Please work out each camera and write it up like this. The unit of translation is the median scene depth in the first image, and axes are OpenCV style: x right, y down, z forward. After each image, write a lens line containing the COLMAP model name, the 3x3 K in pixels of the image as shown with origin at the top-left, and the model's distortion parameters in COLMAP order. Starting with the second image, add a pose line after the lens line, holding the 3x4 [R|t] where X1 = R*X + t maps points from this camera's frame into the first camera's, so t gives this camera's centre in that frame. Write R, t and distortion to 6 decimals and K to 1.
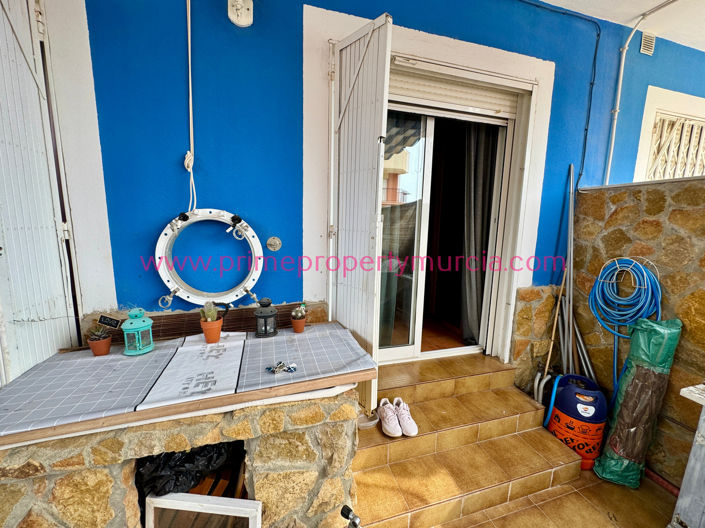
lens RADIAL K [[282.1, 0, 352.0], [0, 282.1, 259.8], [0, 0, 1]] dist [-0.000602, -0.000176]
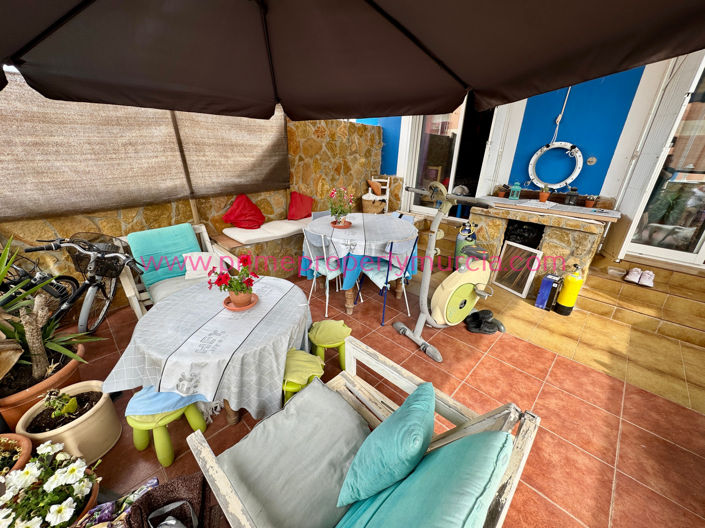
lens RADIAL K [[282.1, 0, 351.0], [0, 282.1, 263.6], [0, 0, 1]] dist [-0.000602, -0.000176]
pose [[0.484954, 0.323710, -0.812423, 0.770537], [-0.150915, 0.946012, 0.286854, 0.324631], [0.861420, -0.016504, 0.507625, -1.500162]]
